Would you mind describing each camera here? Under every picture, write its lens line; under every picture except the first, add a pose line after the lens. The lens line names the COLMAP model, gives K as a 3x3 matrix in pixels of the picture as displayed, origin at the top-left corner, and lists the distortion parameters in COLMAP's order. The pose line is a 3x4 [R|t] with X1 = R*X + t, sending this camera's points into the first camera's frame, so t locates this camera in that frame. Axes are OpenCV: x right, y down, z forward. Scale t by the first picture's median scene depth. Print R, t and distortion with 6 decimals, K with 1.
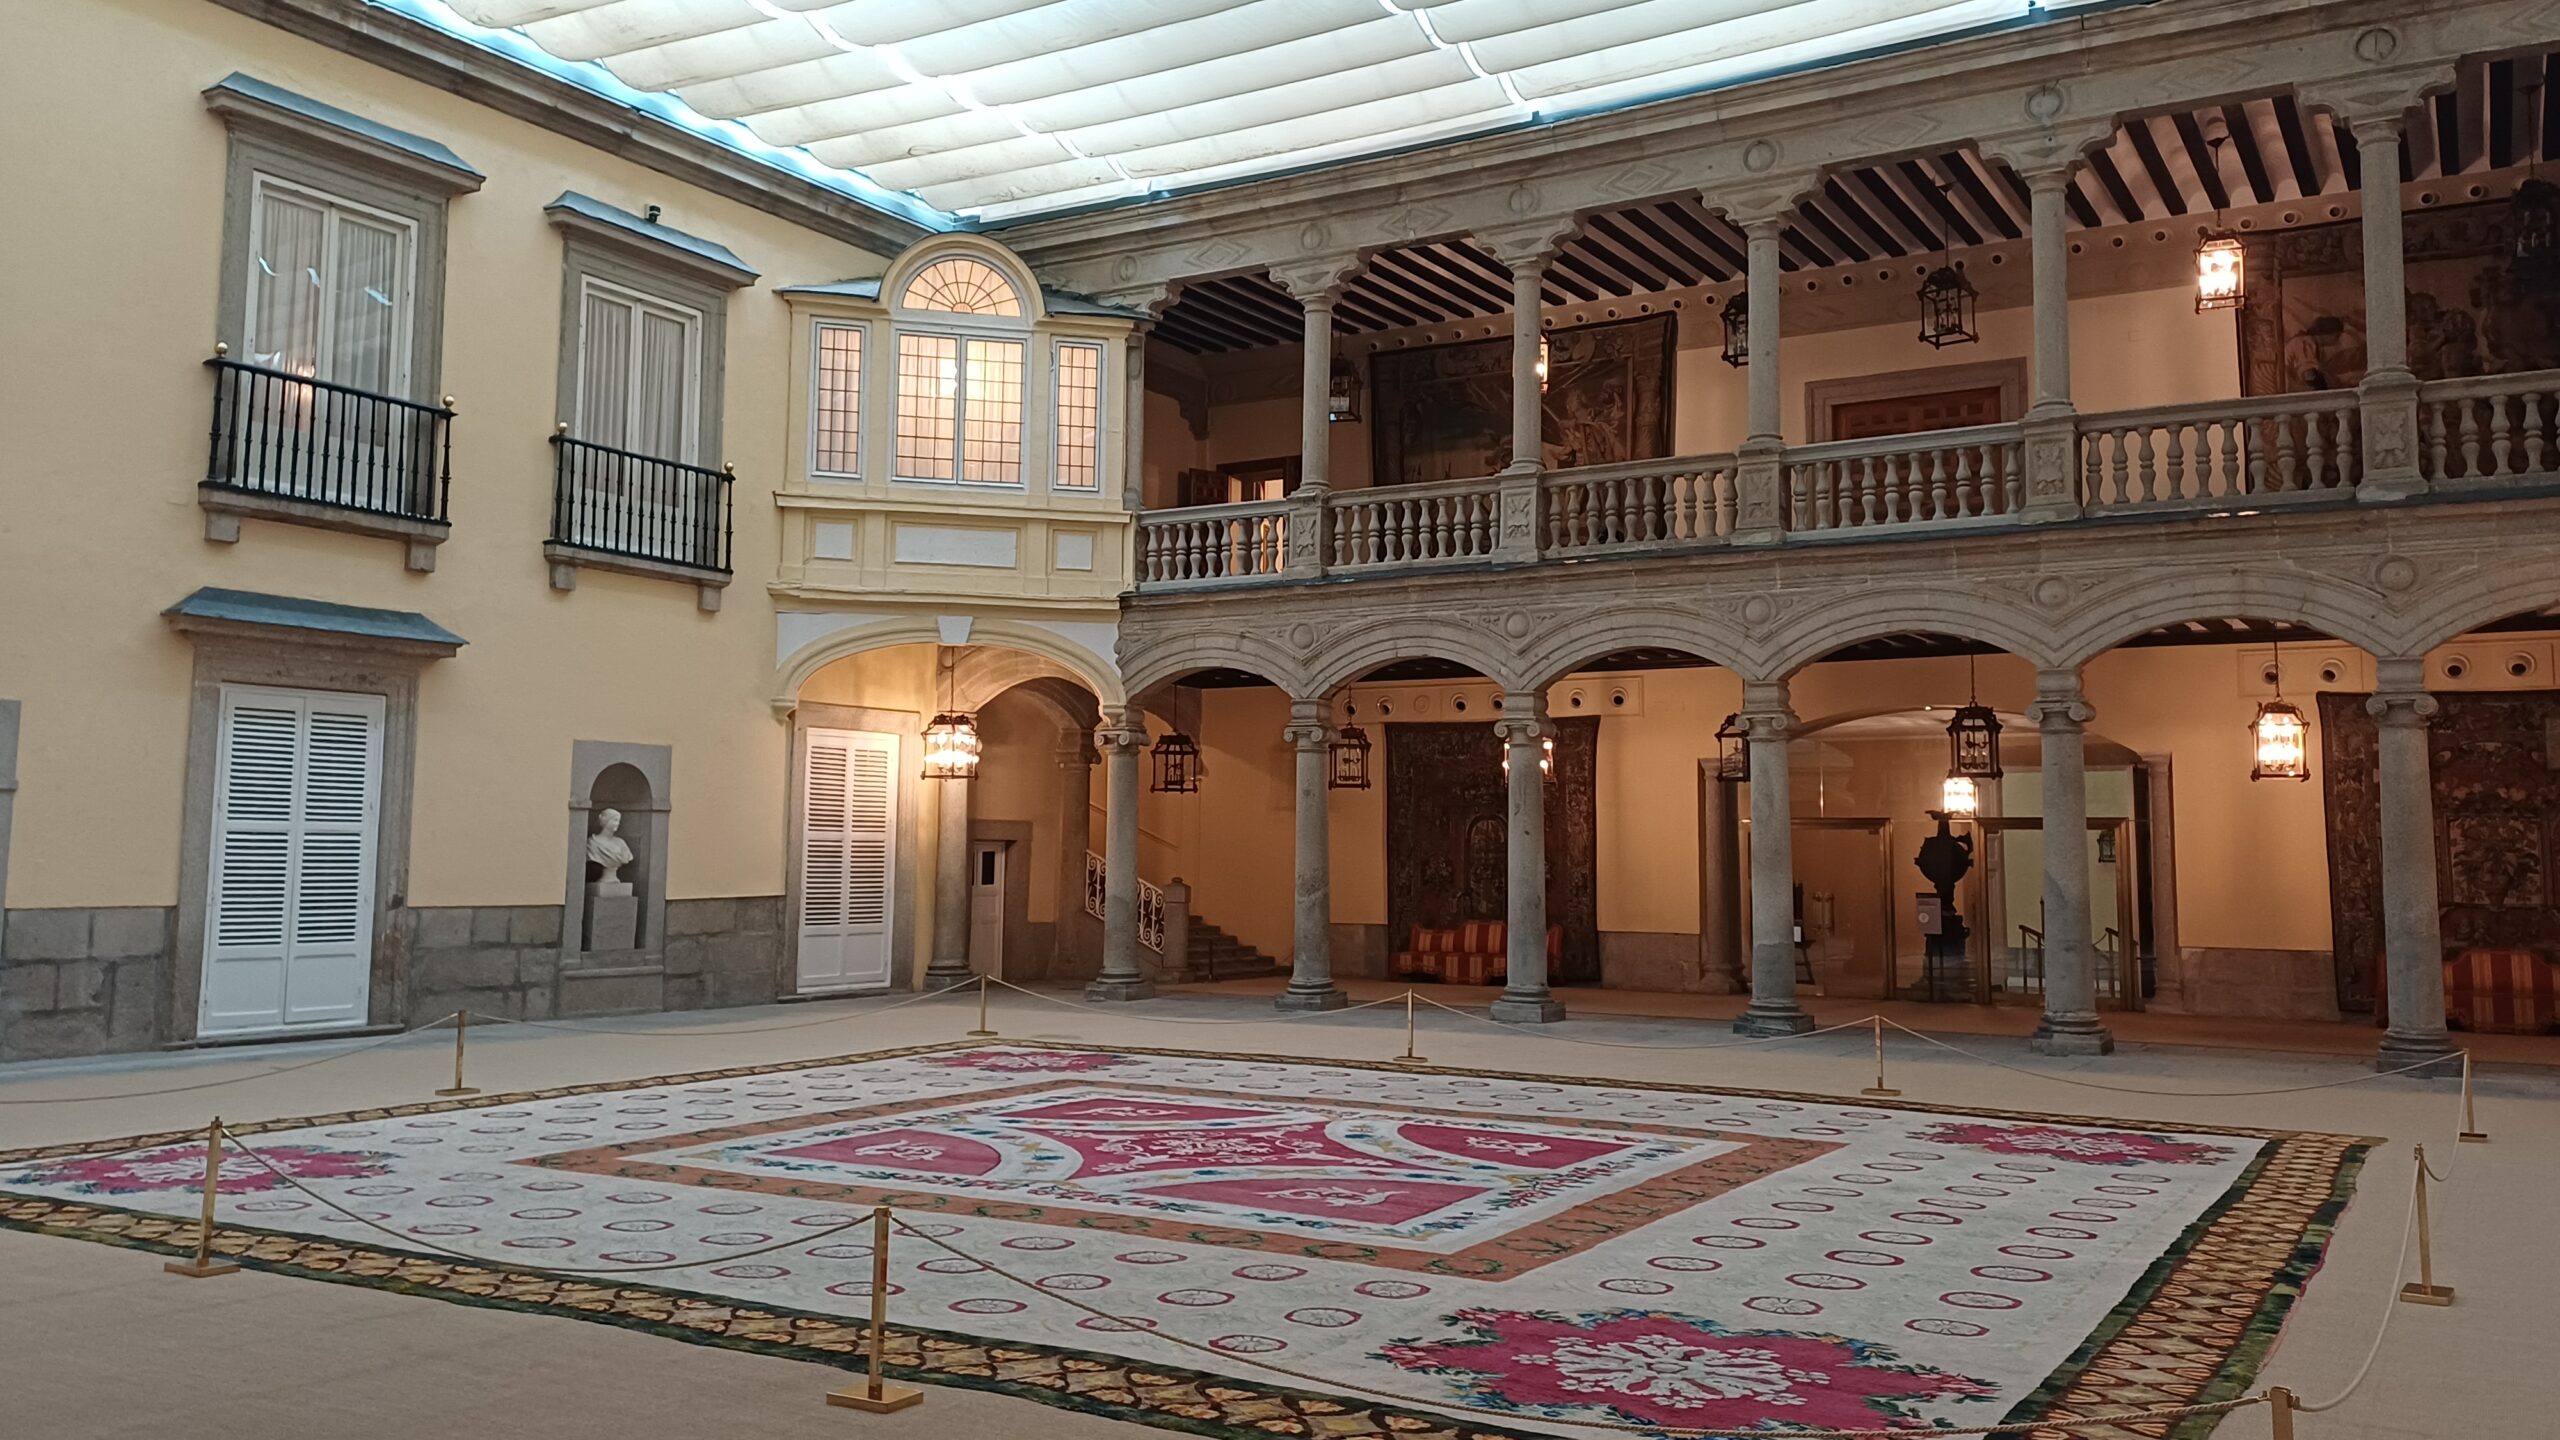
lens RADIAL K [[2018.5, 0, 1343.9], [0, 2018.5, 674.5], [0, 0, 1]] dist [0.077490, -0.010043]
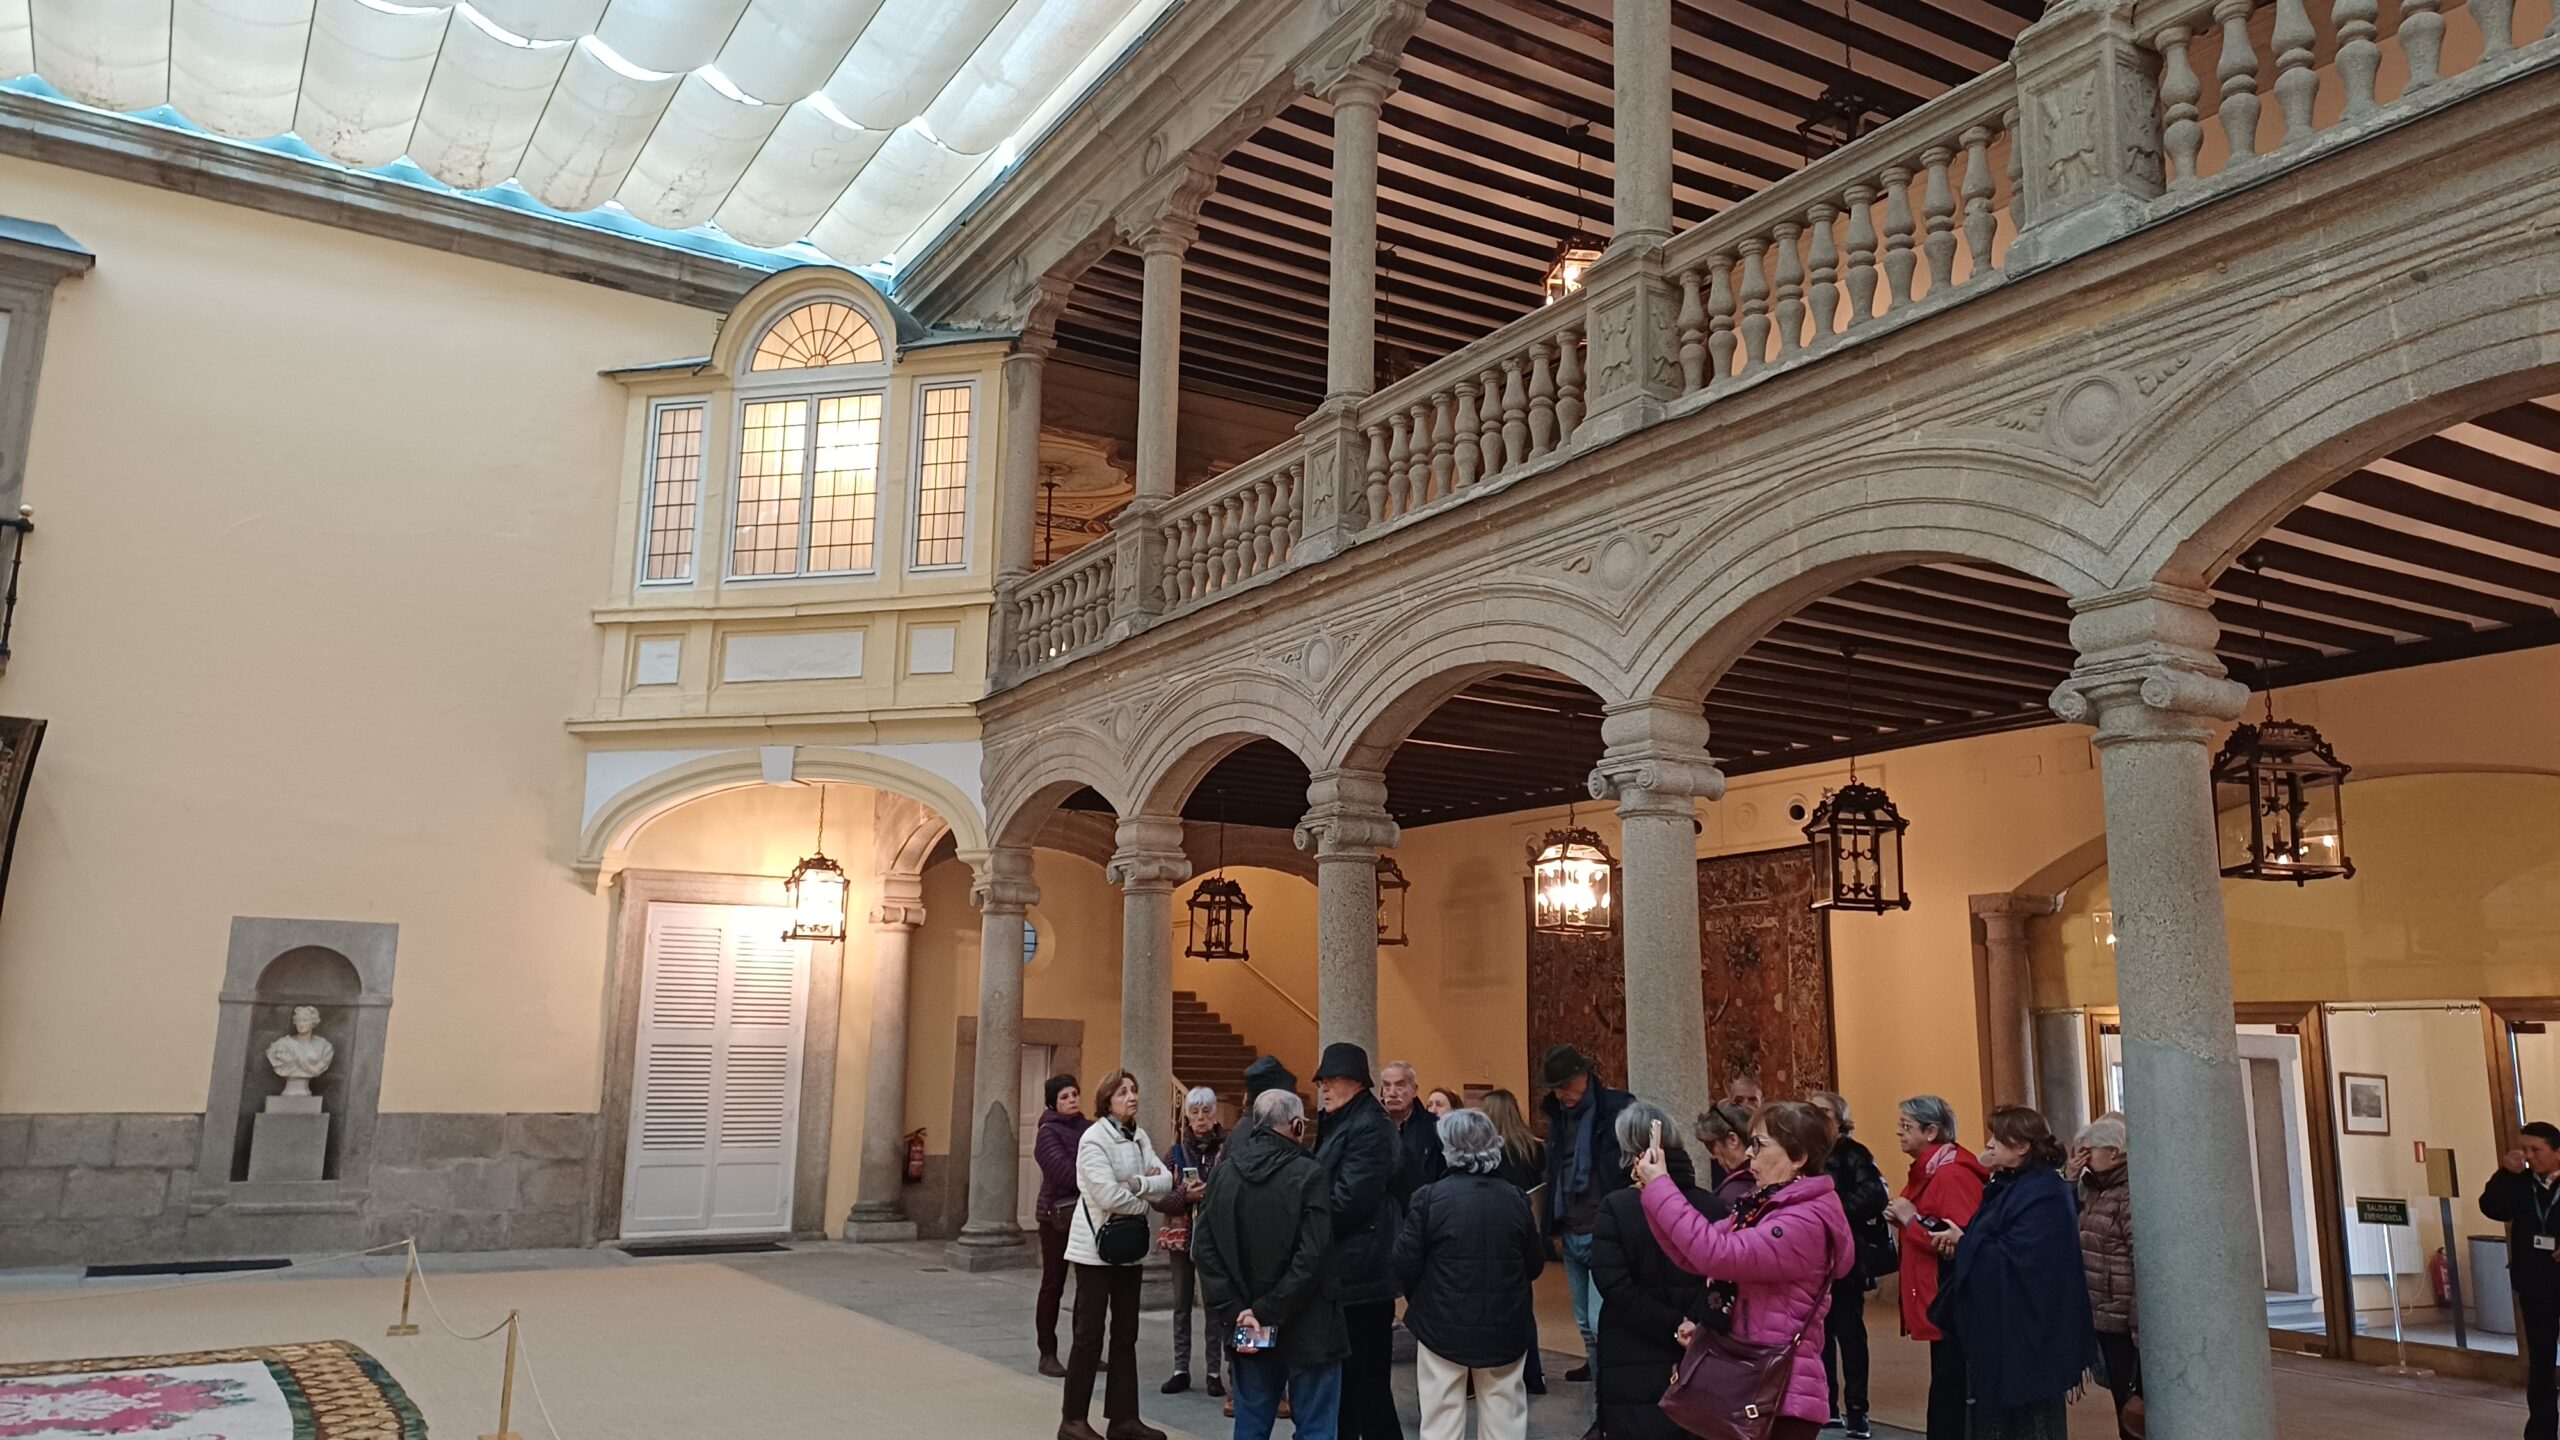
lens RADIAL K [[1865.3, 0, 1267.5], [0, 1865.3, 700.6], [0, 0, 1]] dist [0.057277, -0.027676]
pose [[0.874583, -0.094757, -0.475527, 0.320623], [0.038722, 0.991236, -0.126303, 0.053458], [0.483328, 0.092049, 0.870587, 0.487188]]
